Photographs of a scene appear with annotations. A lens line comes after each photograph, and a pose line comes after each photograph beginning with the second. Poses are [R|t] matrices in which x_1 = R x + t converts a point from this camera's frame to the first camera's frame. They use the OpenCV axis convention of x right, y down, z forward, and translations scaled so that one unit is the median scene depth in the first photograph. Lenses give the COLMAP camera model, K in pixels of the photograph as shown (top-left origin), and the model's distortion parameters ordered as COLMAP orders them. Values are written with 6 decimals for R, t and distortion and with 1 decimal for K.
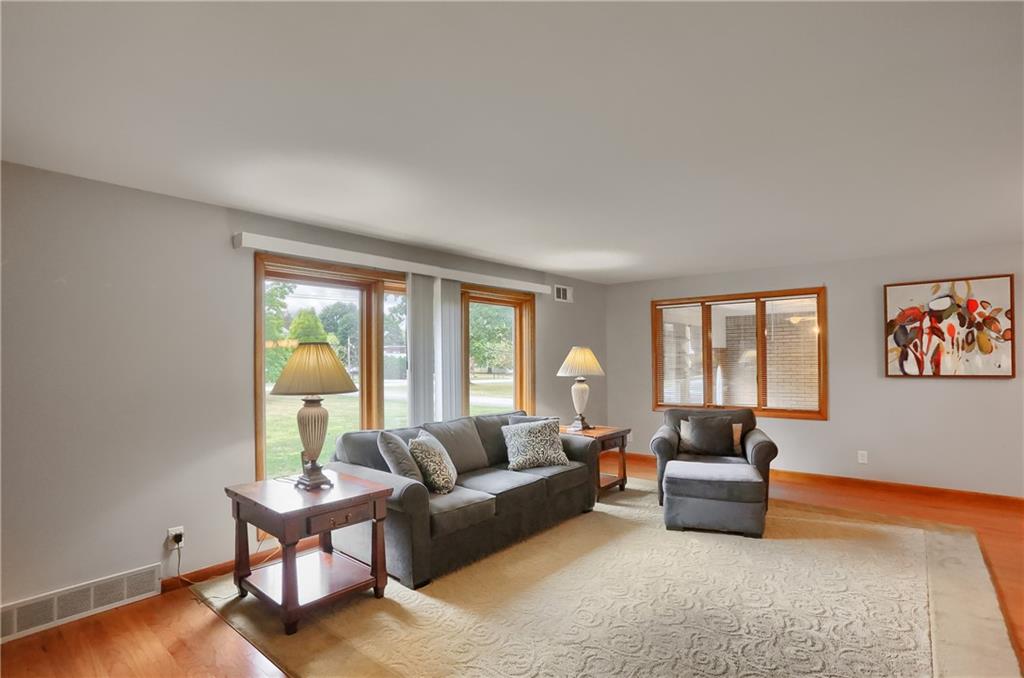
lens RADIAL K [[510.3, 0, 481.7], [0, 510.3, 359.2], [0, 0, 1]] dist [-0.034220, 0.007718]
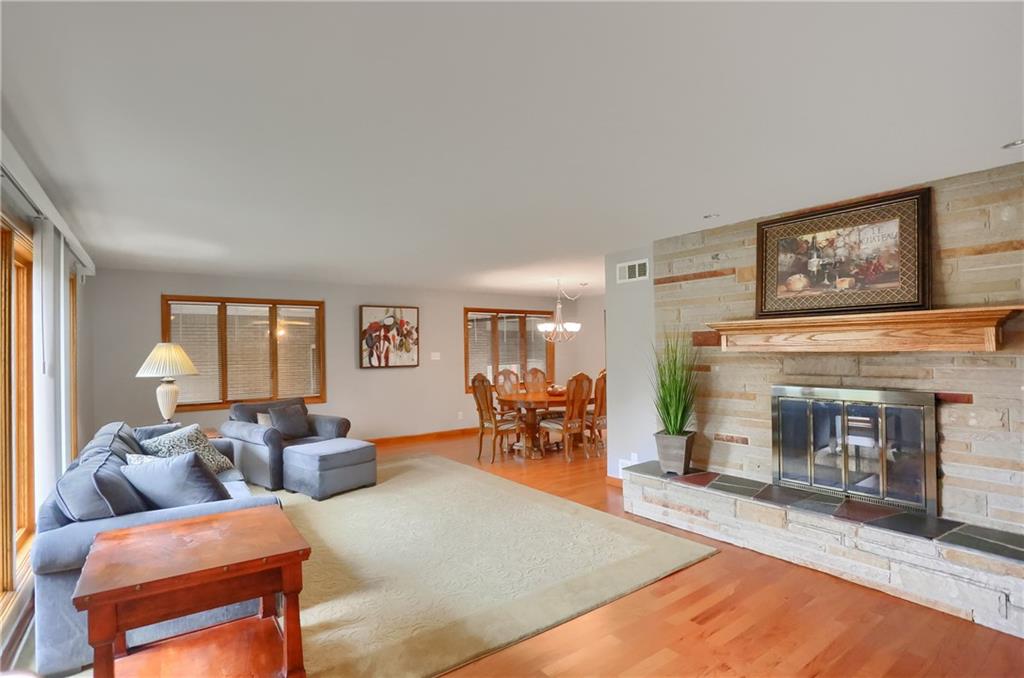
lens RADIAL K [[510.3, 0, 508.6], [0, 510.3, 345.2], [0, 0, 1]] dist [-0.034220, 0.007718]
pose [[0.224882, 0.020092, 0.974179, -0.570837], [0.012902, 0.999638, -0.023595, 0.008867], [-0.974301, 0.017875, 0.224541, 0.262613]]
